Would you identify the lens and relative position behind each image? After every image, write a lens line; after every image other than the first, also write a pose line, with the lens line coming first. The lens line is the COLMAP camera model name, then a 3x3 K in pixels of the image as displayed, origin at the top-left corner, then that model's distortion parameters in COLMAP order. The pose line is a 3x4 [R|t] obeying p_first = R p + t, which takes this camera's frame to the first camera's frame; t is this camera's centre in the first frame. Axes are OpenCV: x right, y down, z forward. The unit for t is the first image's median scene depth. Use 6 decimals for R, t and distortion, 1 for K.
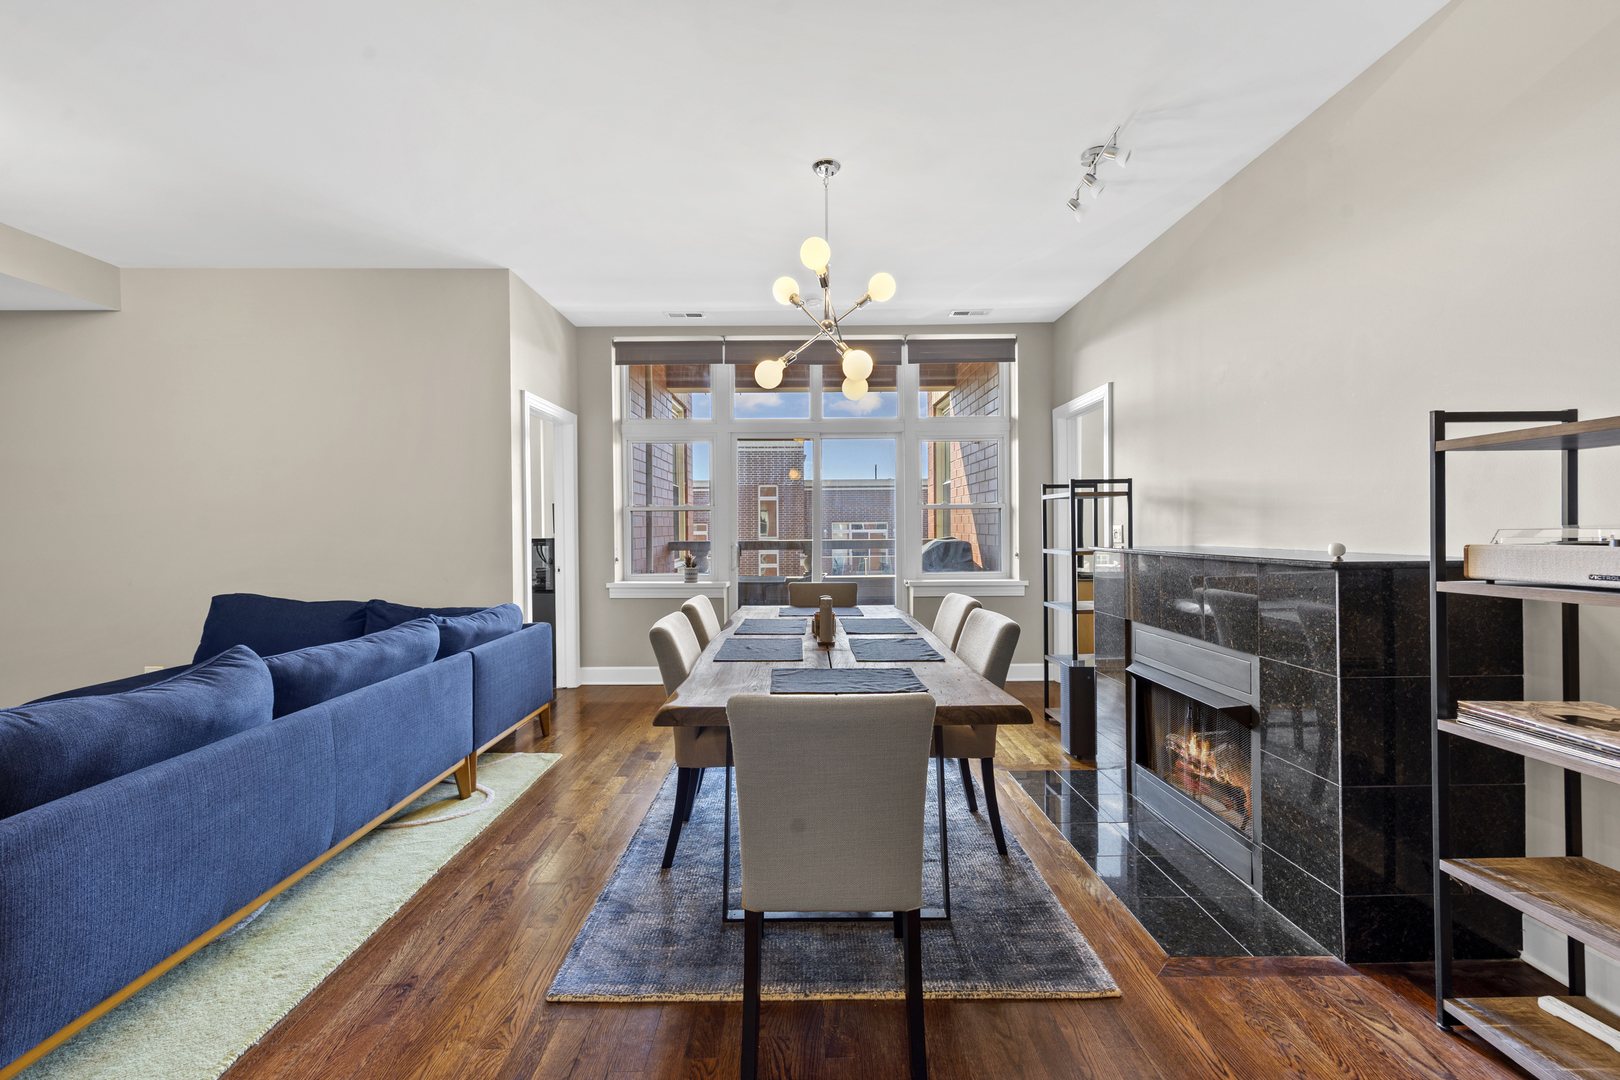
lens RADIAL K [[644.3, 0, 811.9], [0, 644.3, 529.4], [0, 0, 1]] dist [0.002517, -0.000296]
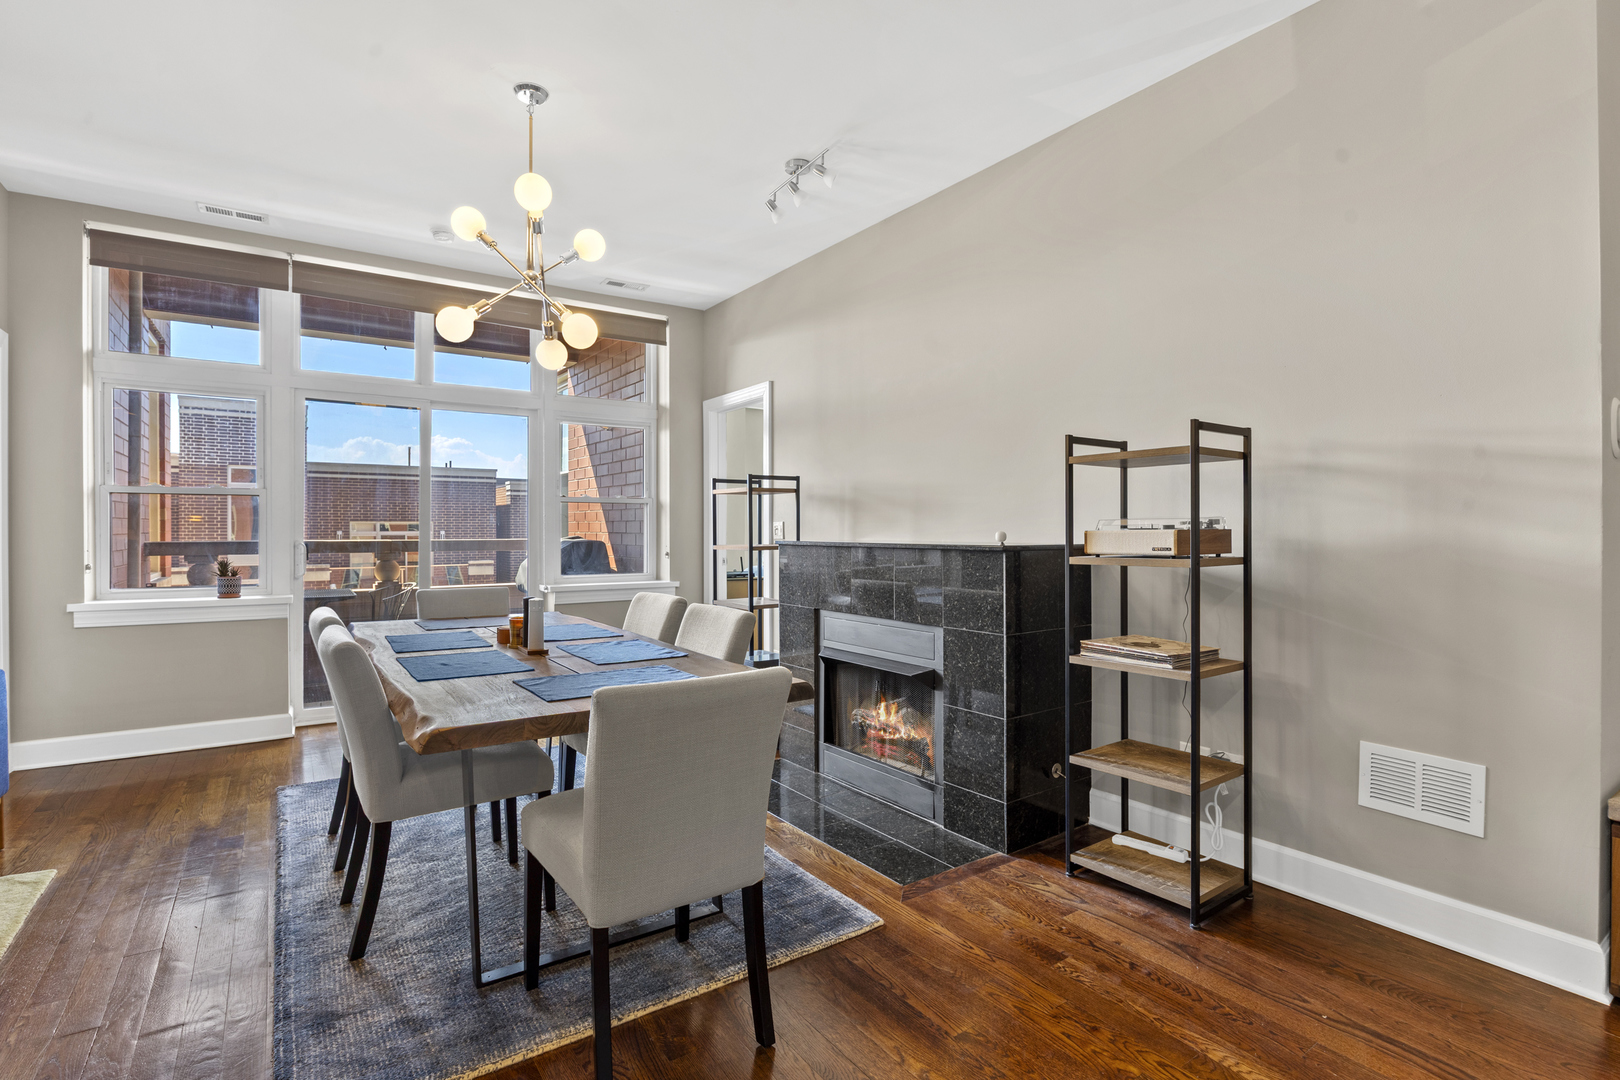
lens RADIAL K [[754.3, 0, 805.4], [0, 754.3, 528.1], [0, 0, 1]] dist [-0.022528, 0.000614]
pose [[0.828639, 0.009128, 0.559709, -0.277036], [-0.005499, 0.999952, -0.008166, 0.022831], [-0.559757, 0.003688, 0.828649, -0.019531]]
